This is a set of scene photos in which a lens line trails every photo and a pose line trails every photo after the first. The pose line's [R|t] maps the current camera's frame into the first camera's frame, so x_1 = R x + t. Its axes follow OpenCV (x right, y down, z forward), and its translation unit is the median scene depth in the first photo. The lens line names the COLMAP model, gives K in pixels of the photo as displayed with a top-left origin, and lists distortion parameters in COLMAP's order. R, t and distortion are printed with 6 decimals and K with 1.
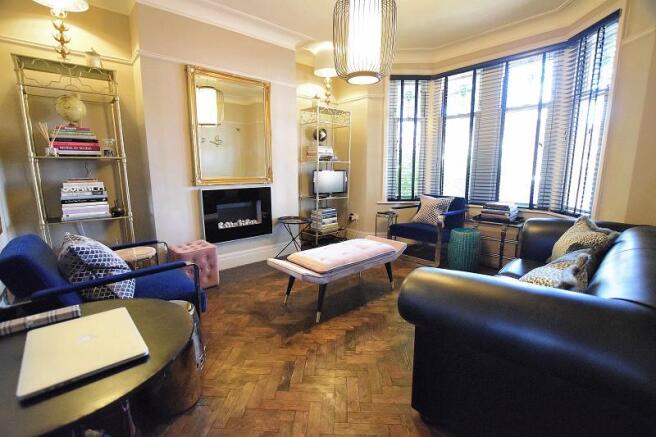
lens RADIAL K [[292.7, 0, 328.0], [0, 292.7, 218.5], [0, 0, 1]] dist [-0.023998, 0.000116]
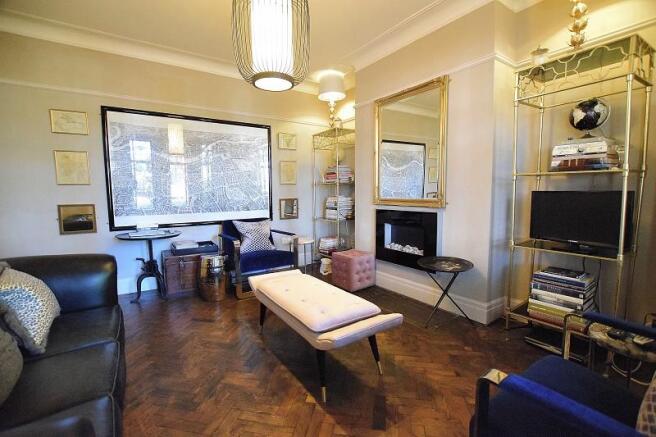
lens RADIAL K [[292.7, 0, 328.0], [0, 292.7, 218.5], [0, 0, 1]] dist [-0.023998, 0.000116]
pose [[-0.137583, 0.103303, -0.985088, 0.613898], [-0.145884, 0.981587, 0.123311, -0.151223], [0.979688, 0.160675, -0.119980, 0.842543]]
